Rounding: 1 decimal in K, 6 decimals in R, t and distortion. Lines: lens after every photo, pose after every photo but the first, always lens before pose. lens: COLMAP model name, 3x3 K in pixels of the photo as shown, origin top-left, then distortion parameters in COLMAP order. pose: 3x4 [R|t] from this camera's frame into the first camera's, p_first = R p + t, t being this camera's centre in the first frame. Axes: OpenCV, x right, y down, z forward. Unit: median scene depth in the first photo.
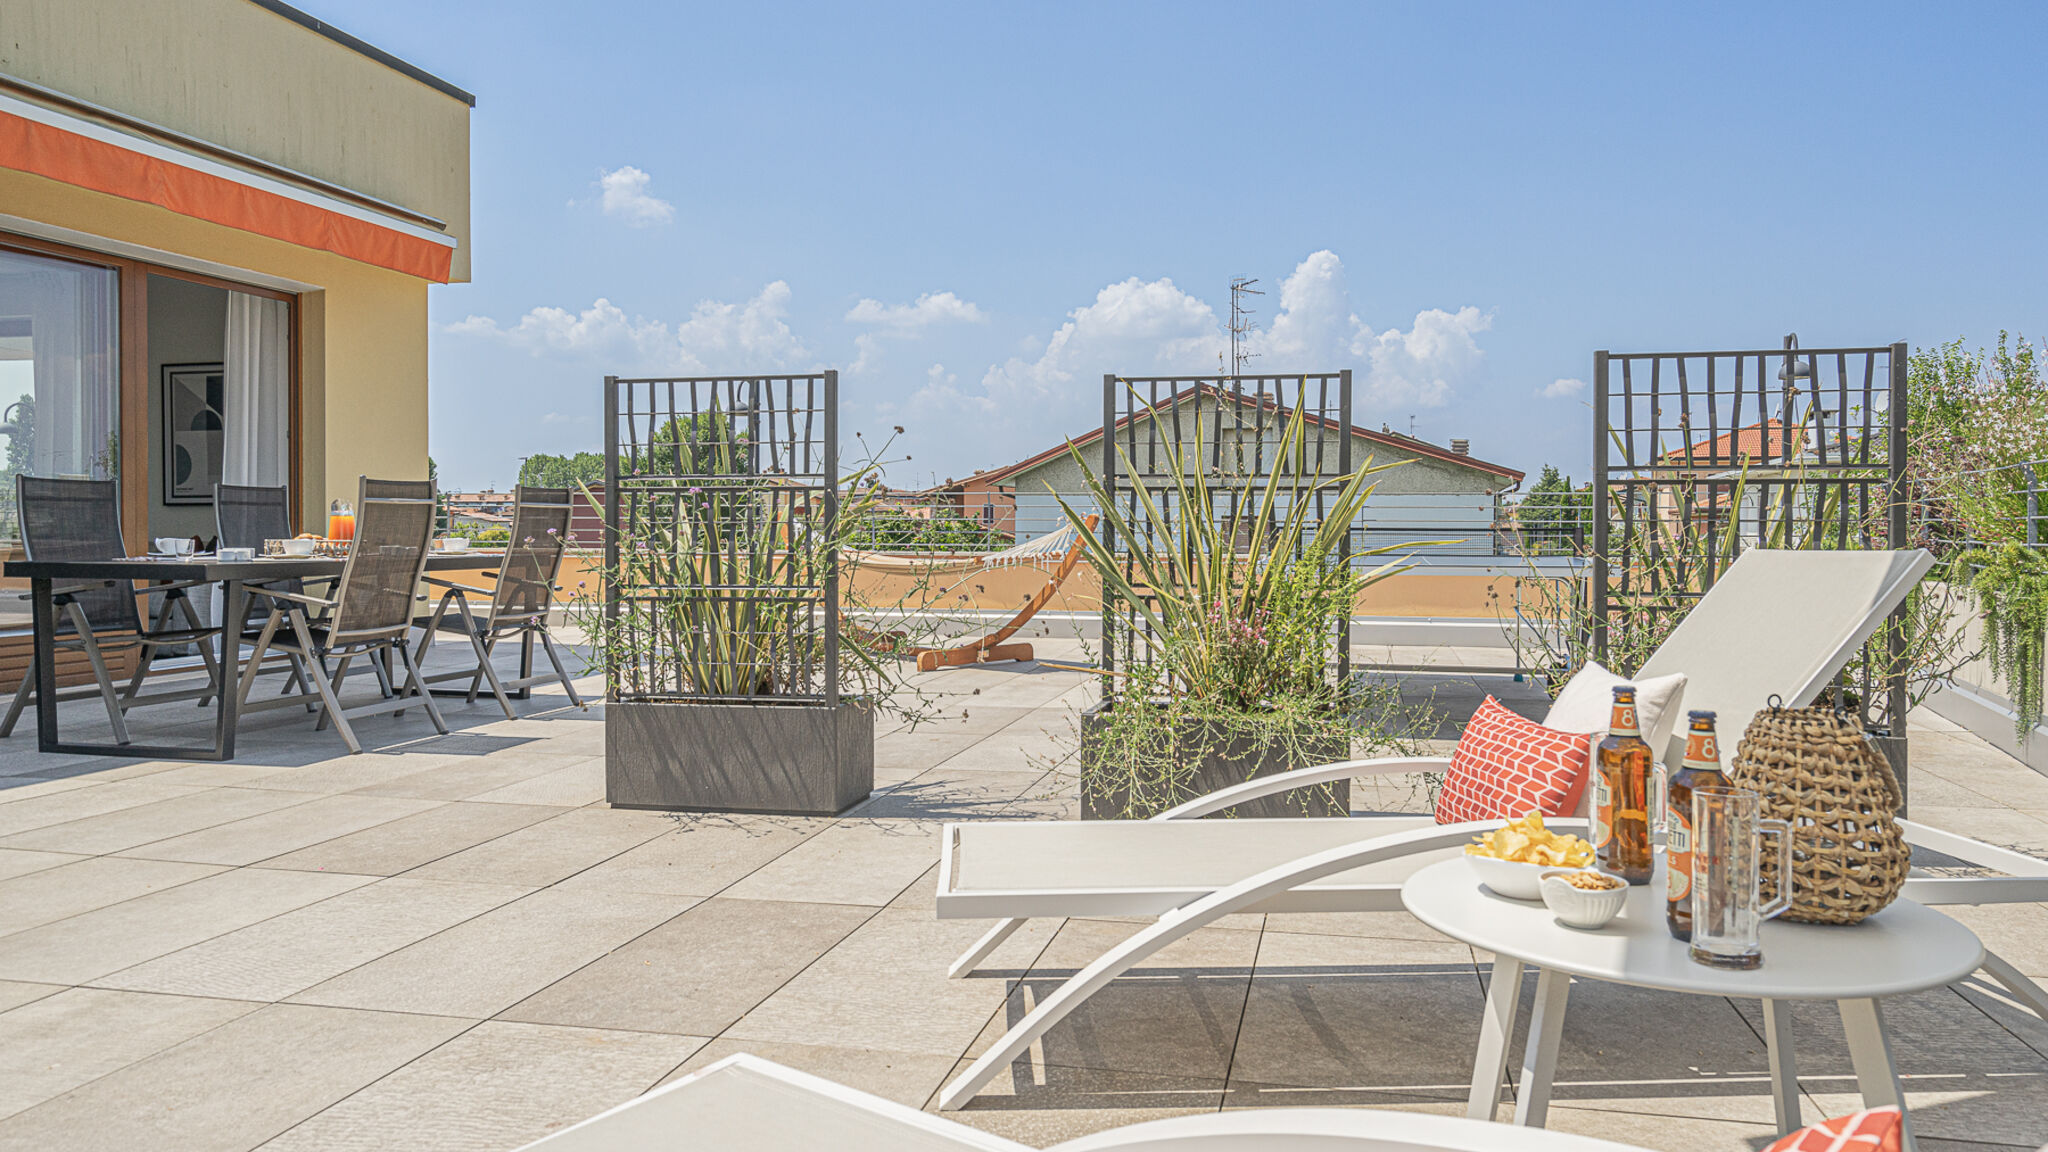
lens RADIAL K [[1385.4, 0, 1042.4], [0, 1385.4, 544.0], [0, 0, 1]] dist [0.009132, -0.001214]
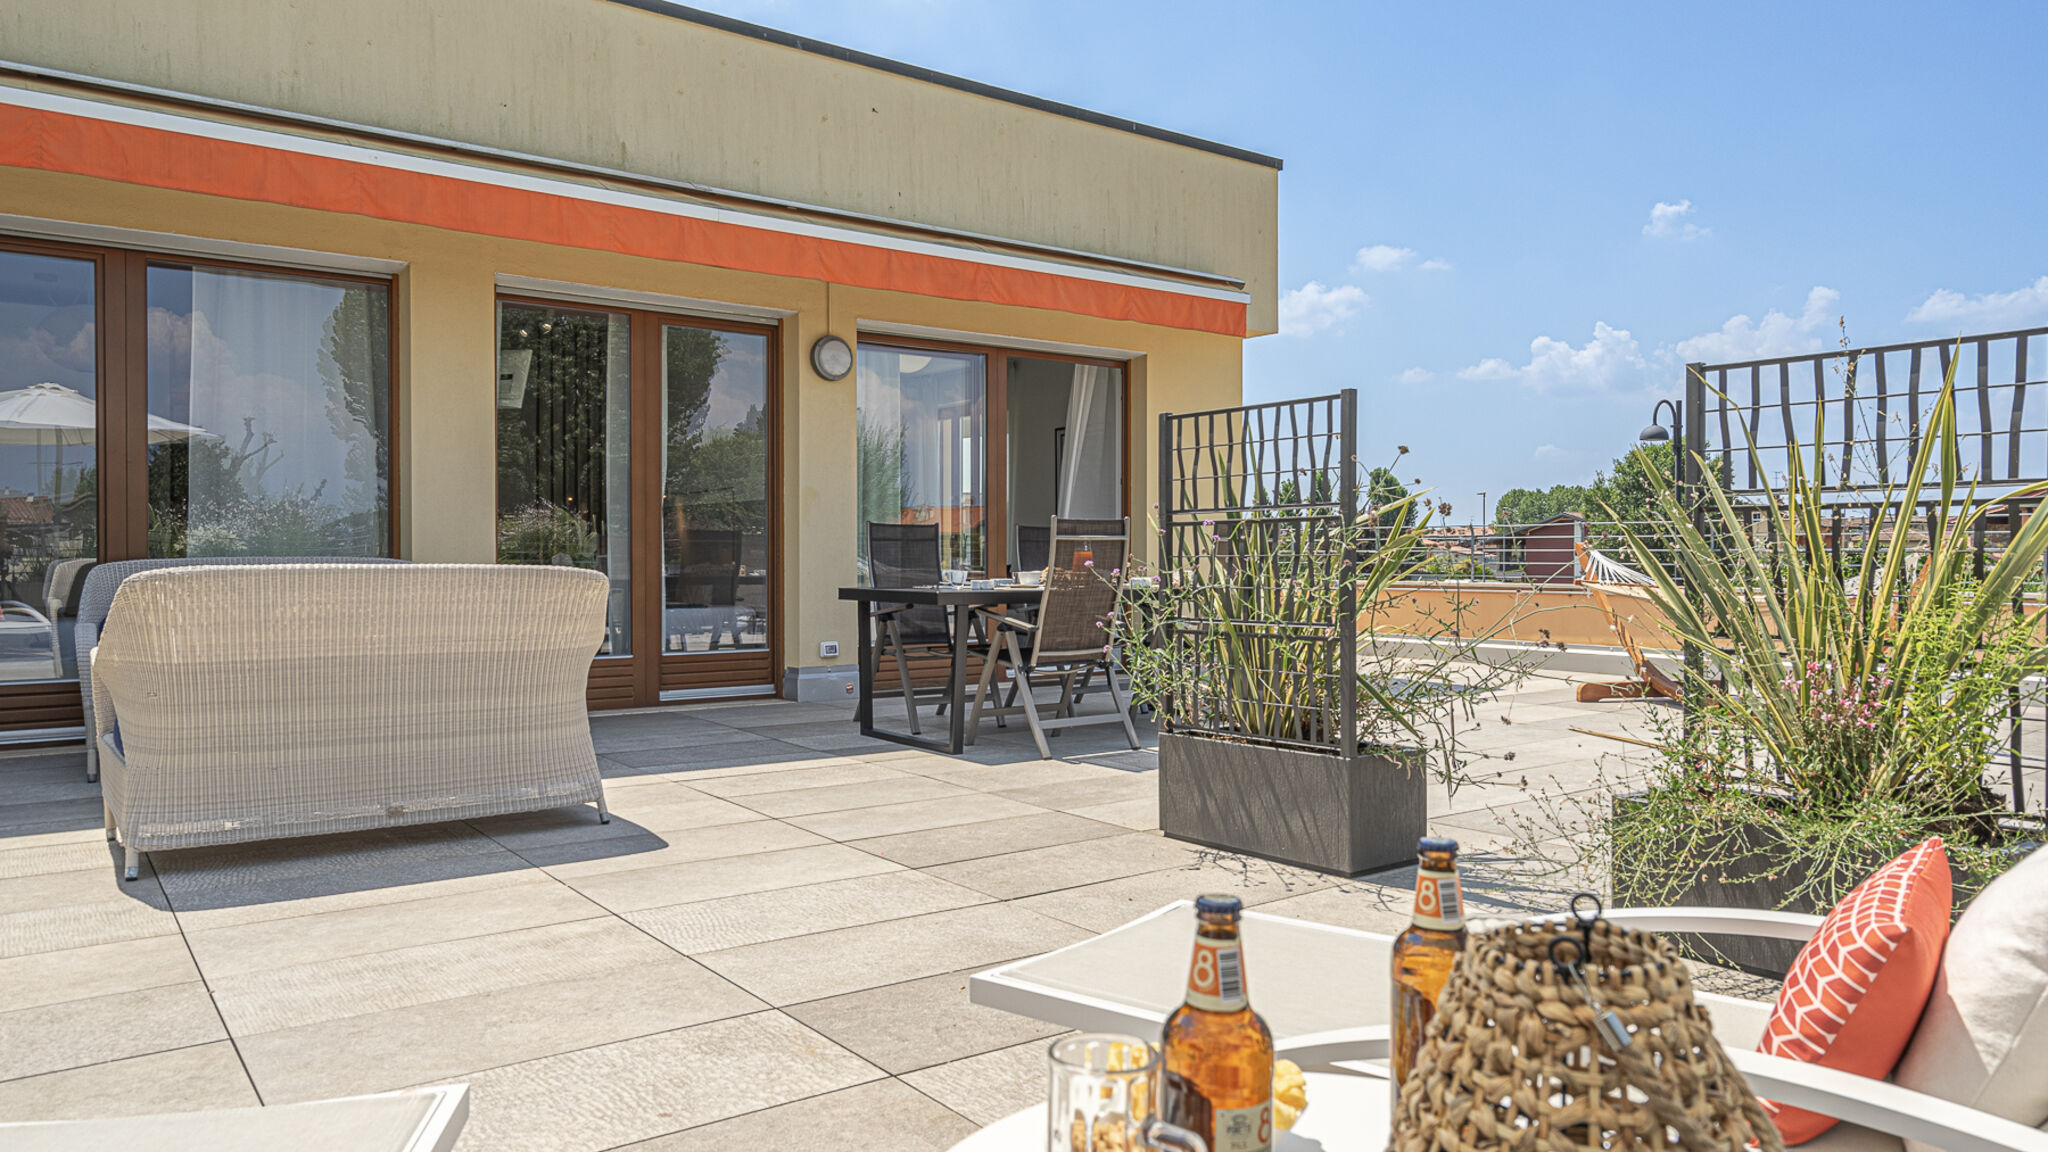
lens RADIAL K [[1338.0, 0, 1014.6], [0, 1338.0, 567.5], [0, 0, 1]] dist [0.006283, 0.000245]
pose [[0.754108, 0.001589, -0.656749, 0.256445], [-0.005938, 0.999973, -0.004400, -0.002328], [0.656724, 0.007218, 0.754097, 0.186096]]
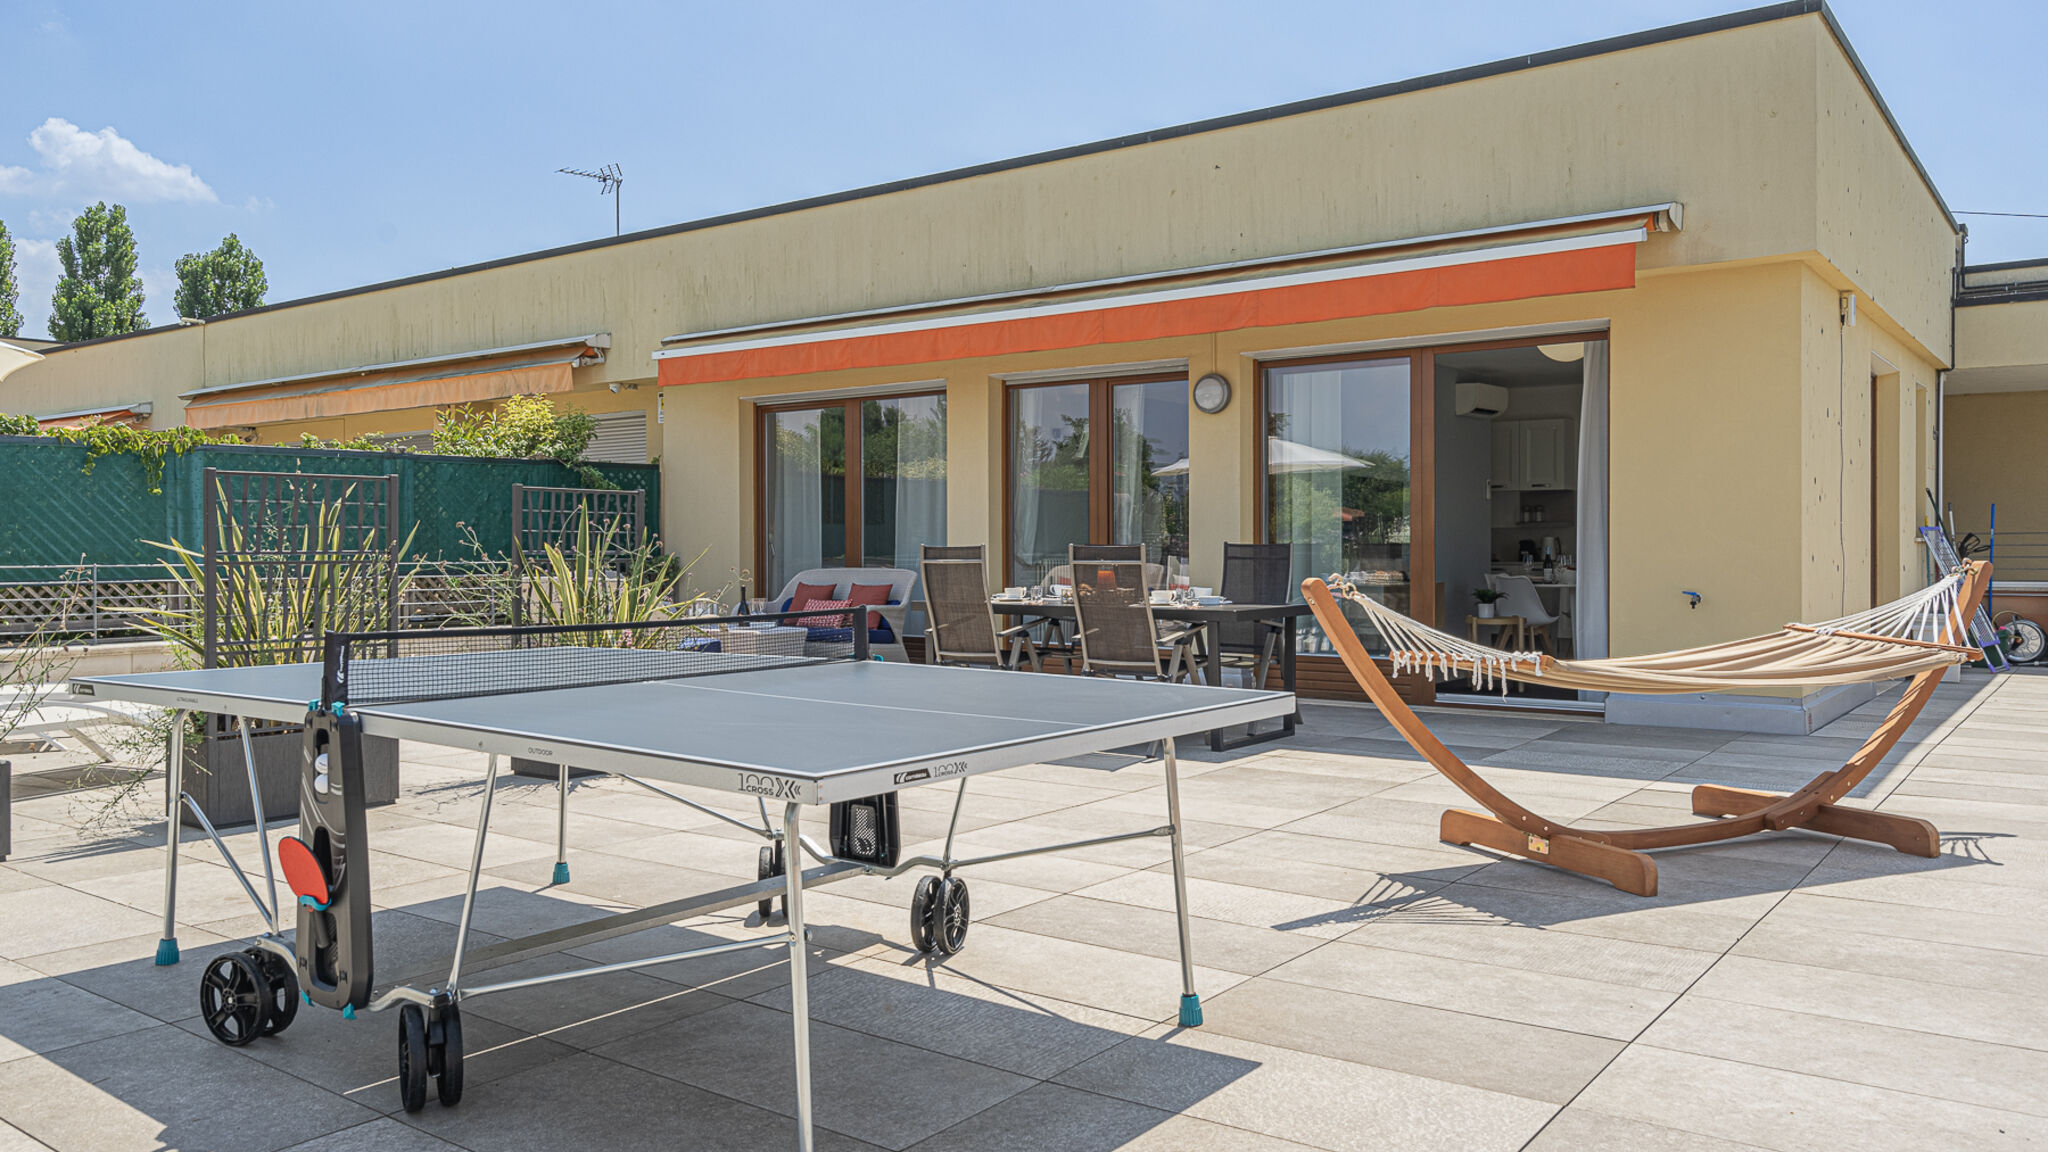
lens RADIAL K [[1501.9, 0, 1014.4], [0, 1501.9, 556.9], [0, 0, 1]] dist [0.008848, -0.002632]
pose [[-0.406951, 0.003228, -0.913444, 1.126978], [-0.009138, 0.999929, 0.007604, -0.062028], [0.913404, 0.011442, -0.406893, 2.134185]]
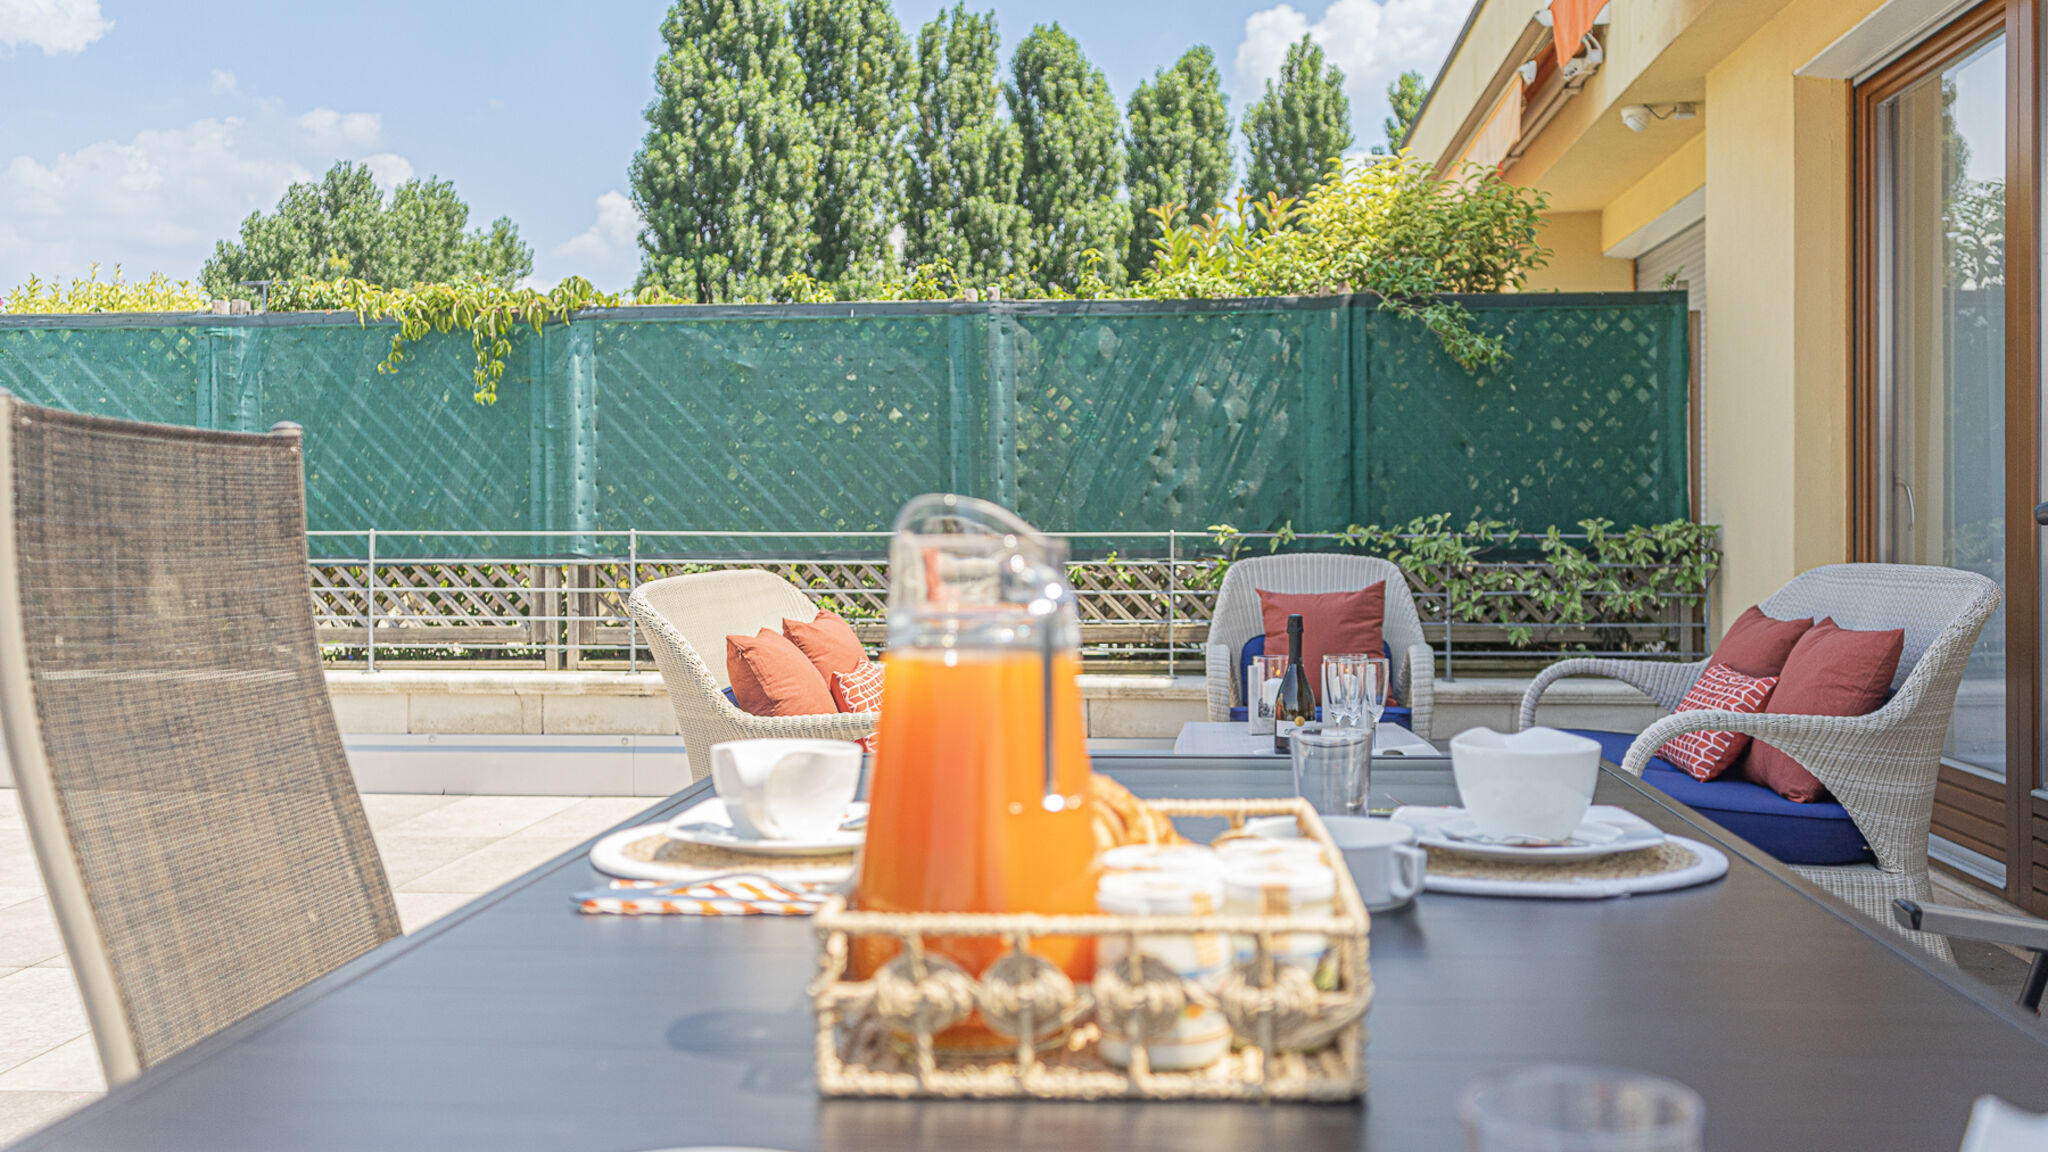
lens RADIAL K [[1927.2, 0, 1082.9], [0, 1927.2, 516.5], [0, 0, 1]] dist [-0.000315, 0.000671]
pose [[-0.986305, -0.003083, -0.164903, -0.709032], [-0.004370, 0.999963, 0.007440, -0.047308], [0.164874, 0.008058, -0.986282, 1.656432]]
